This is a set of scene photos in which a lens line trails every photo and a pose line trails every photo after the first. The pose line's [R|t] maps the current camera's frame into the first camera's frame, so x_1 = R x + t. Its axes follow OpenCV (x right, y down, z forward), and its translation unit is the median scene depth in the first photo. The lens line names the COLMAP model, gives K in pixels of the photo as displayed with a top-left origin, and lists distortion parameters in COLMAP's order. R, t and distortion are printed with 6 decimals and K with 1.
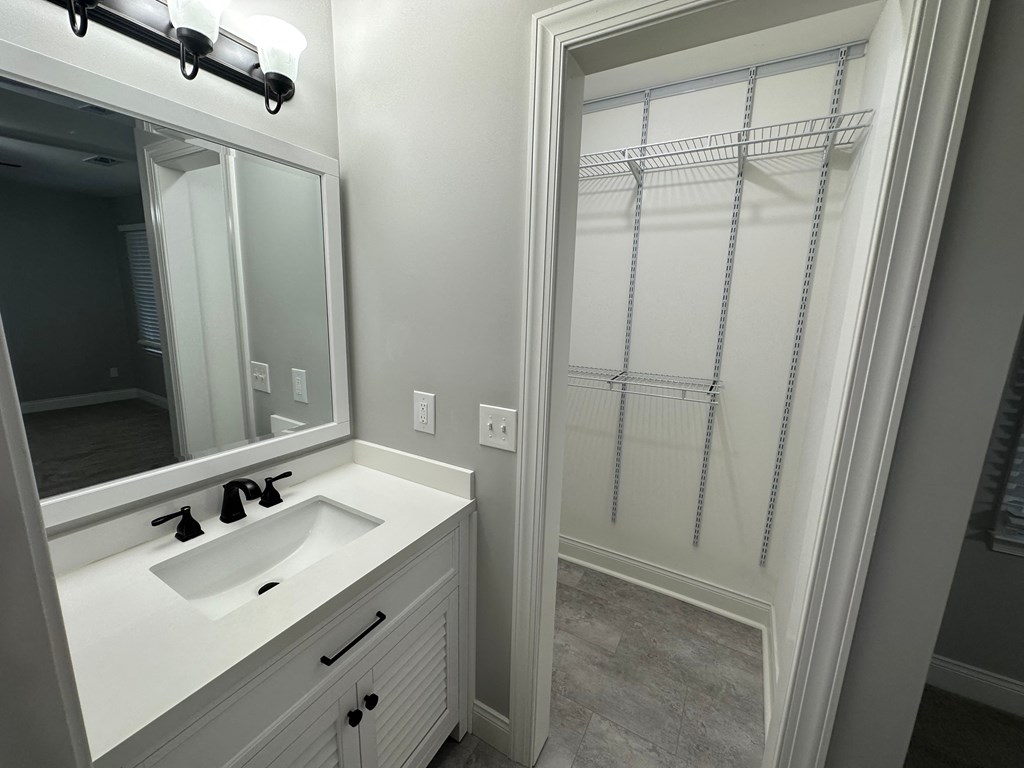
lens RADIAL K [[409.2, 0, 510.2], [0, 409.2, 382.3], [0, 0, 1]] dist [-0.000192, -0.001010]
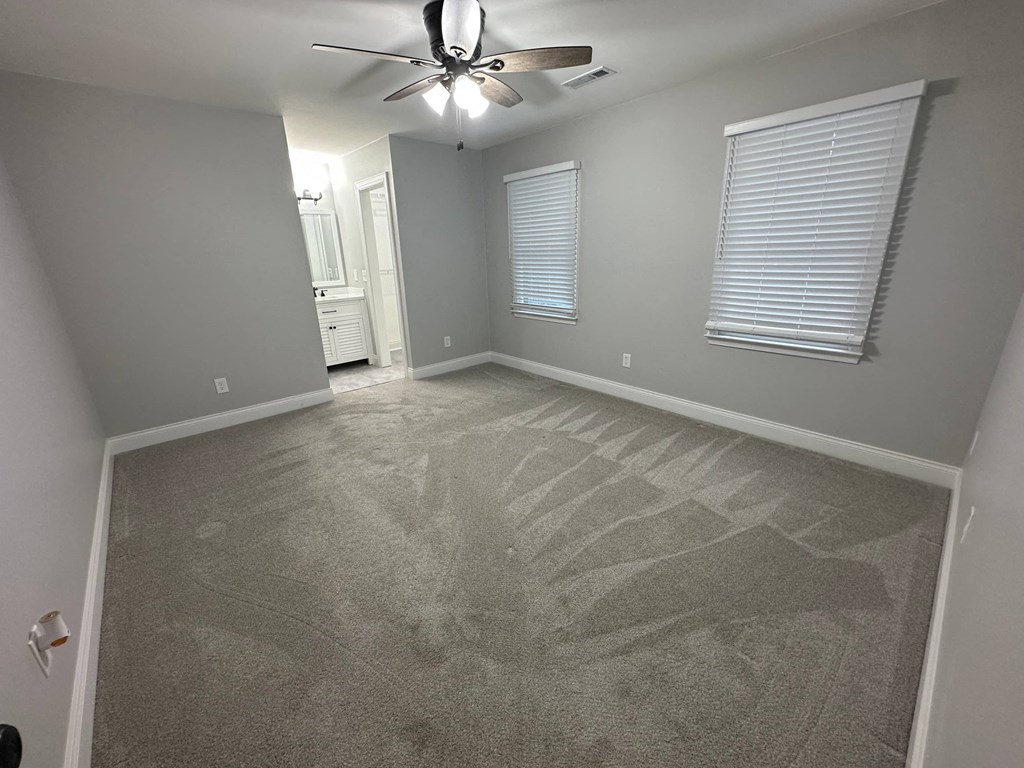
lens RADIAL K [[409.2, 0, 507.5], [0, 409.2, 382.2], [0, 0, 1]] dist [-0.000192, -0.001010]
pose [[0.946005, 0.043676, -0.321195, 2.586555], [-0.005585, 0.992930, 0.118570, 0.649886], [0.324103, -0.110374, 0.939561, -2.432110]]
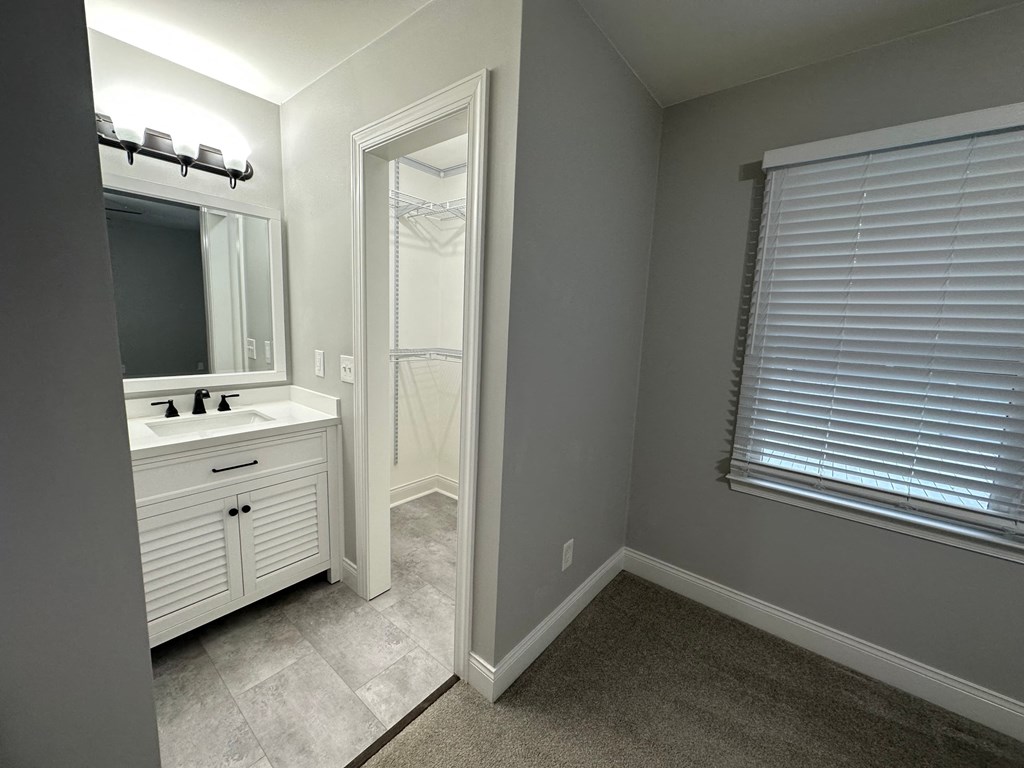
lens RADIAL K [[409.2, 0, 508.5], [0, 409.2, 380.9], [0, 0, 1]] dist [-0.000192, -0.001010]
pose [[0.986158, 0.035636, -0.161932, 0.823191], [-0.044403, 0.997719, -0.050852, 0.202033], [0.159750, 0.057338, 0.985491, -0.475406]]
